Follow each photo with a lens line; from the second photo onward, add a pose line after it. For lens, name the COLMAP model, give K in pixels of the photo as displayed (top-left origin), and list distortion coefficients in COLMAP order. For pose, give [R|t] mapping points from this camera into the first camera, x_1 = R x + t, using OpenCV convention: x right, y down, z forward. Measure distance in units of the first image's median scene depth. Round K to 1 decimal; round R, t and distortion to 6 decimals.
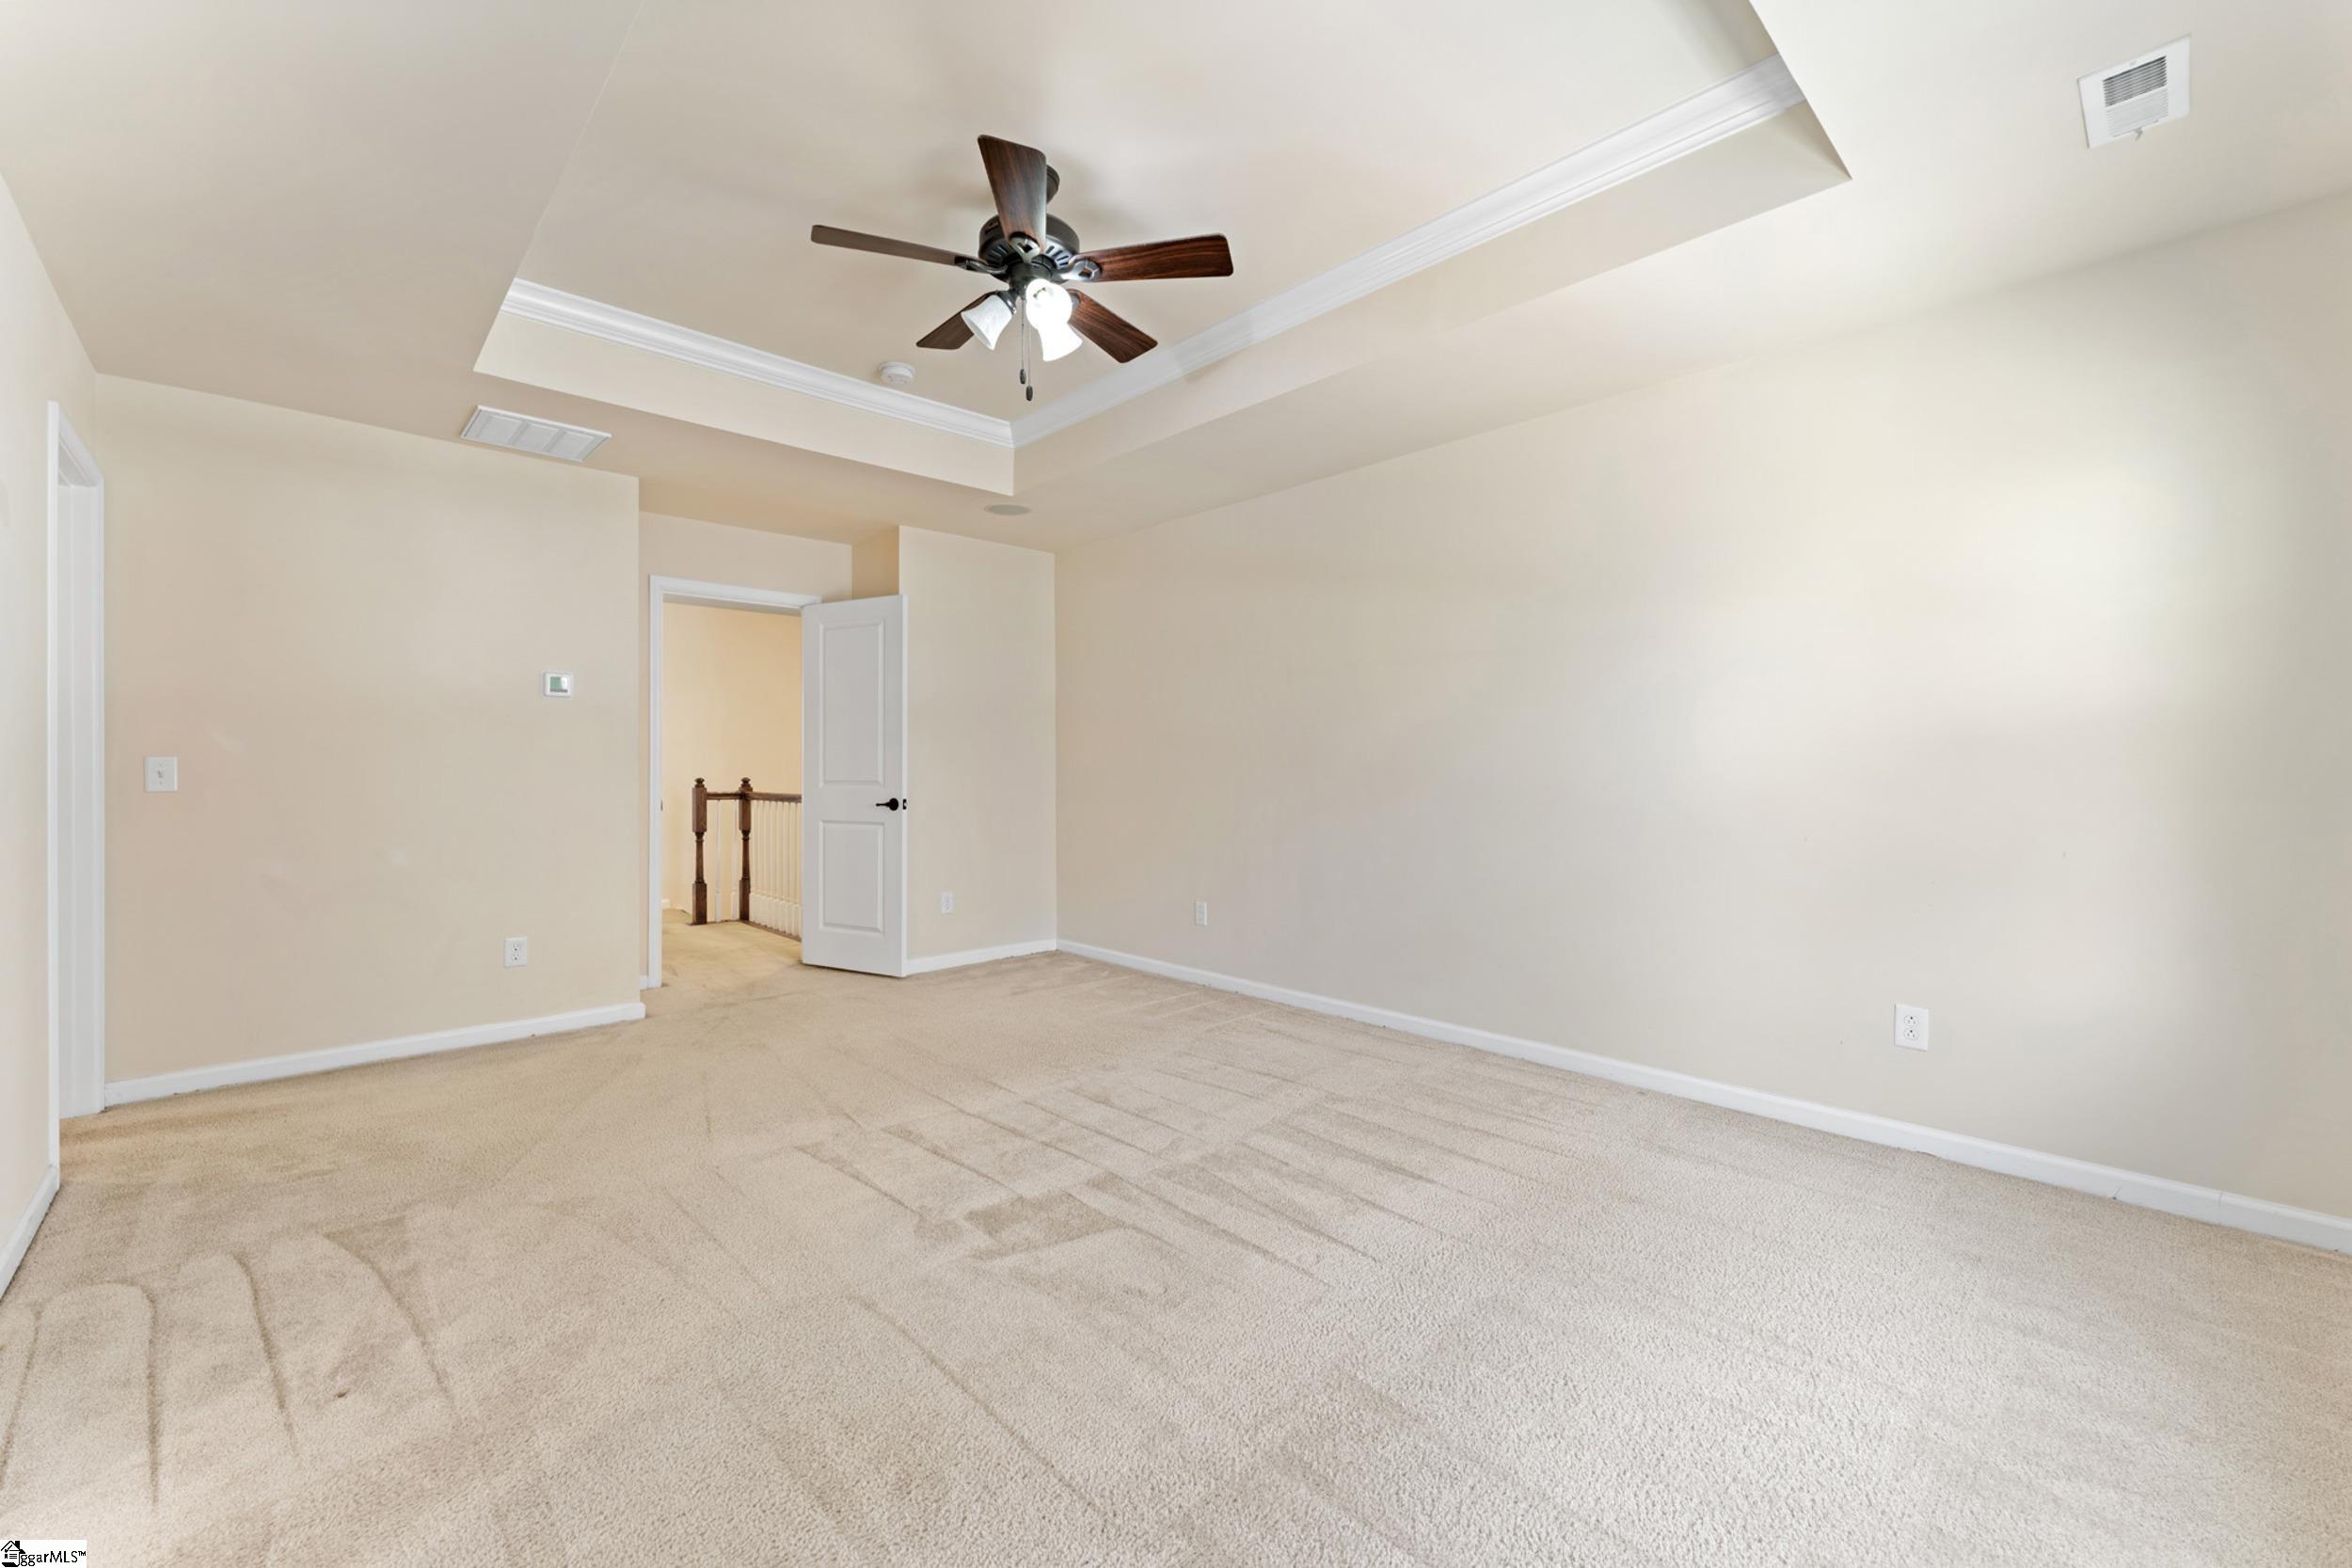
lens RADIAL K [[955.7, 0, 1166.8], [0, 955.7, 768.7], [0, 0, 1]] dist [-0.000001, 0.001026]
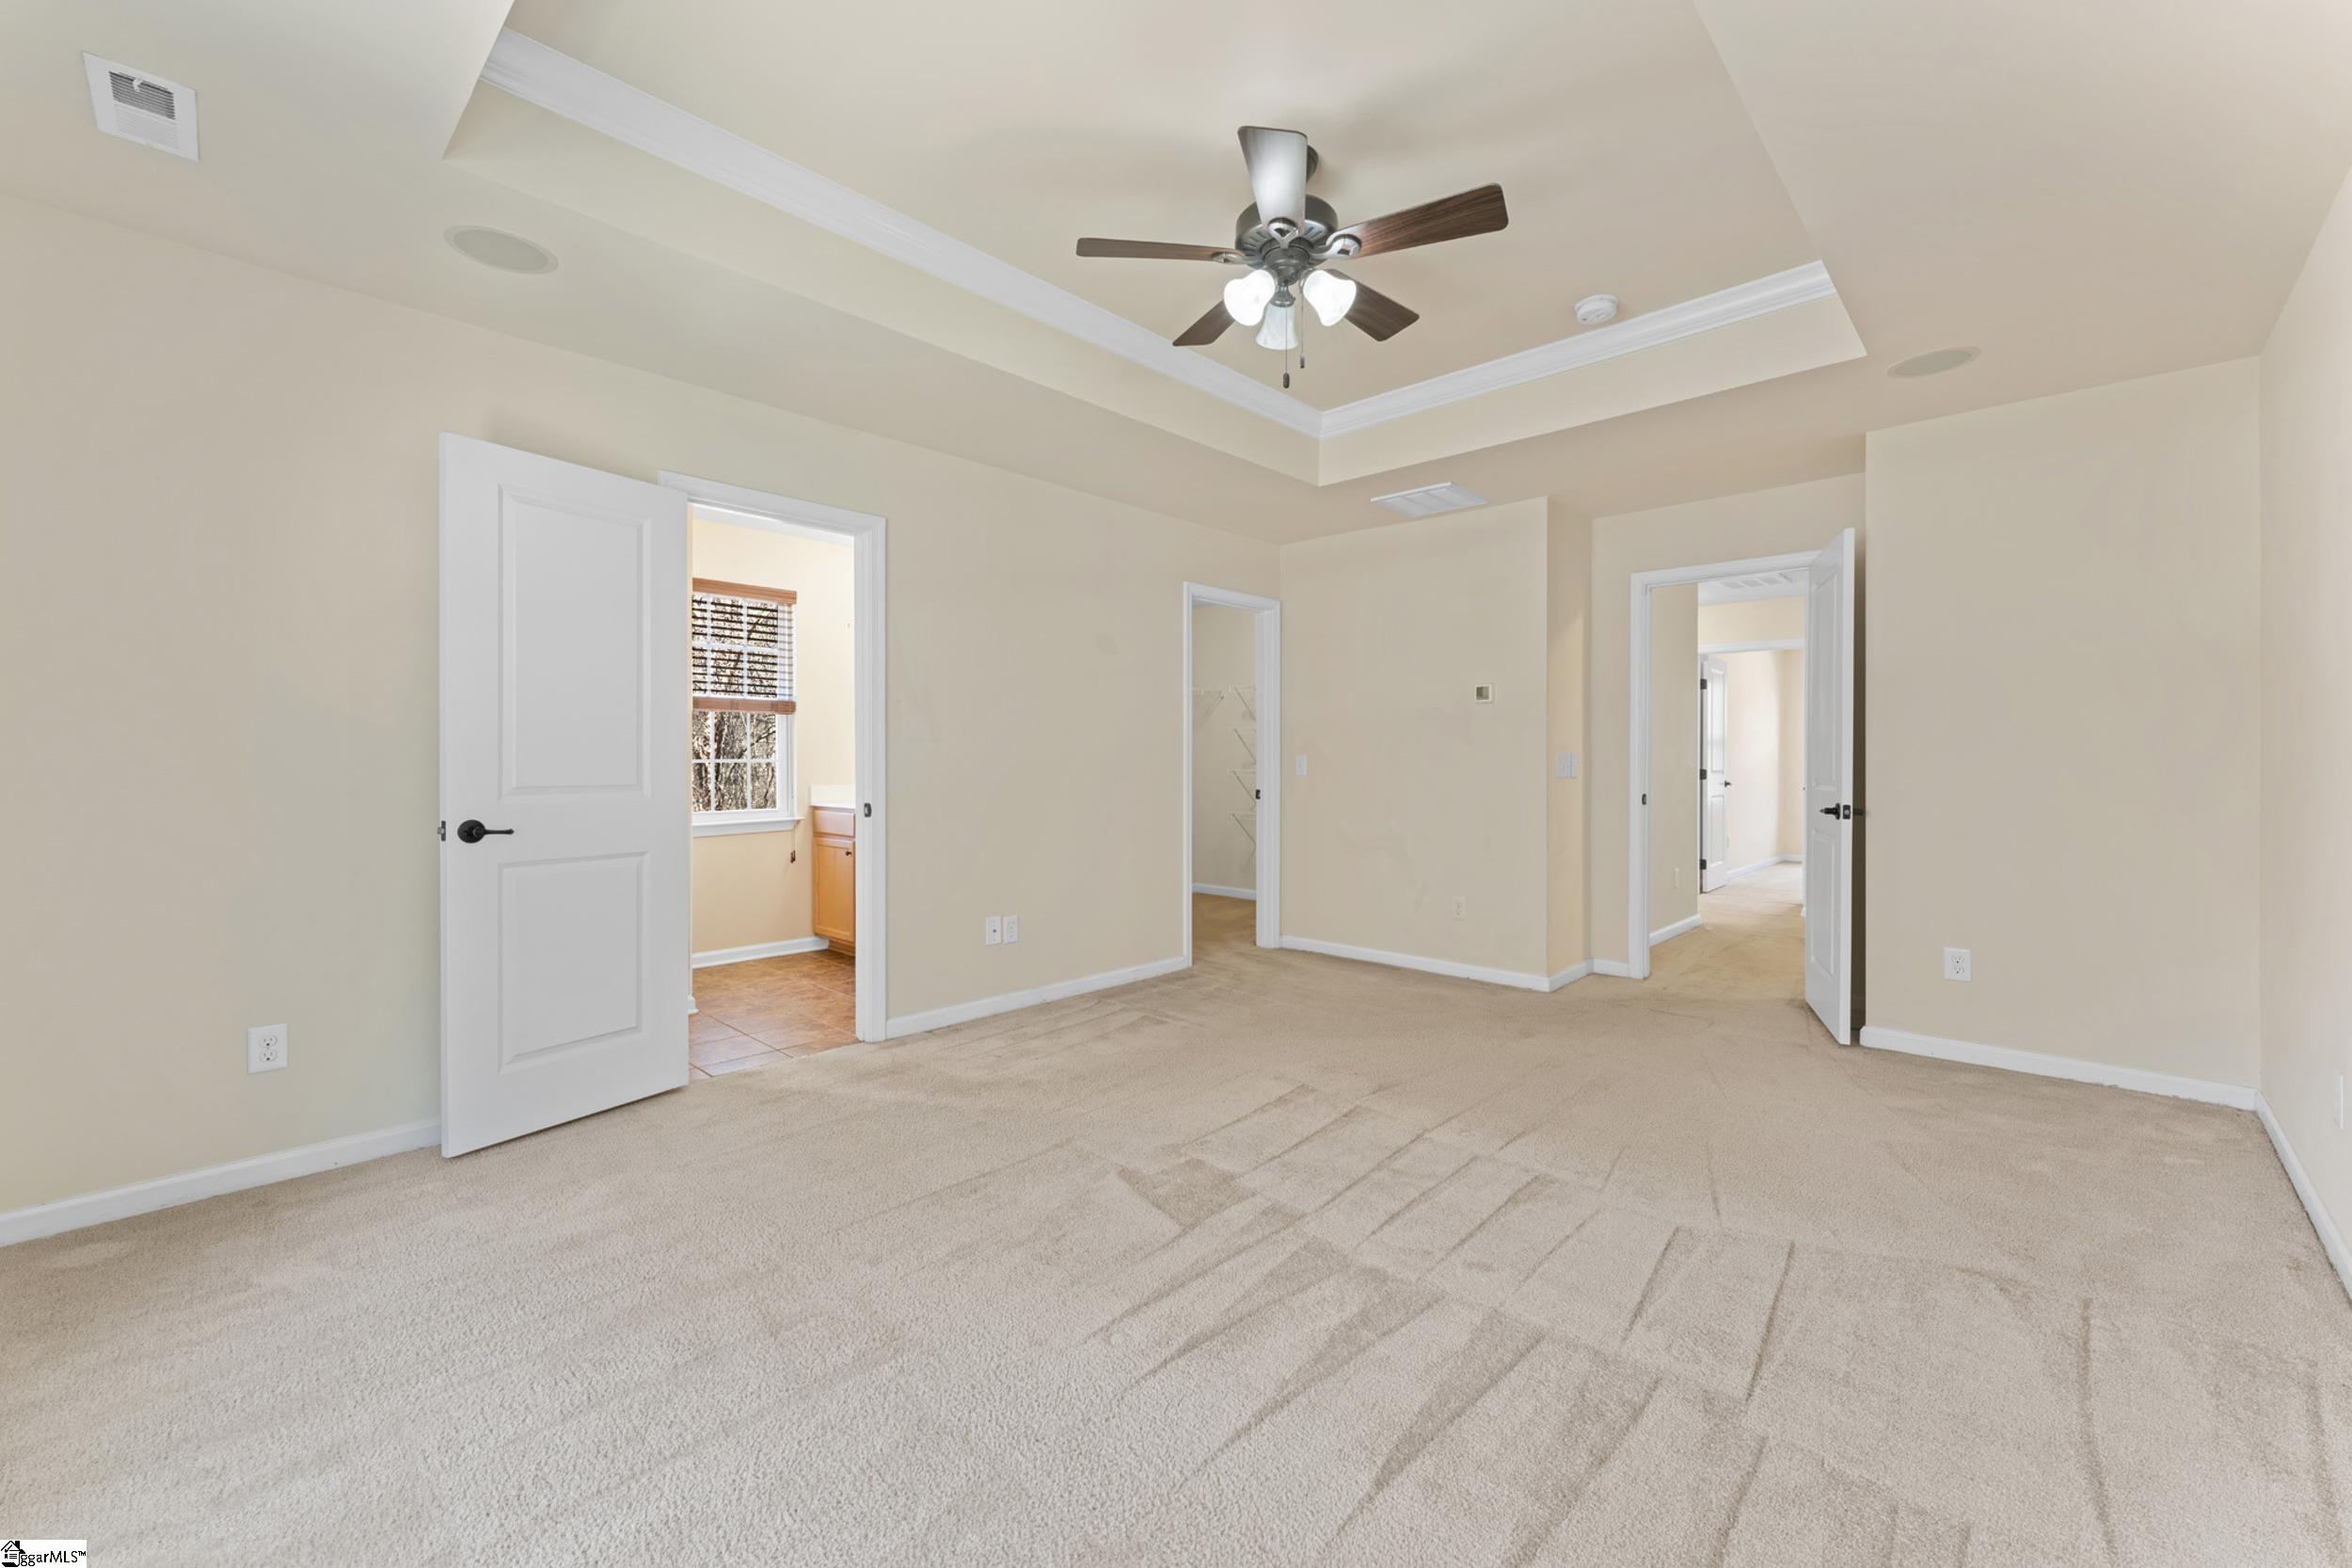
lens RADIAL K [[955.7, 0, 1174.4], [0, 955.7, 769.7], [0, 0, 1]] dist [-0.000001, 0.001026]
pose [[0.045024, 0.009990, -0.998936, 0.764146], [0.000774, 0.999949, 0.010035, -0.005387], [0.998986, -0.001225, 0.045014, 0.771053]]
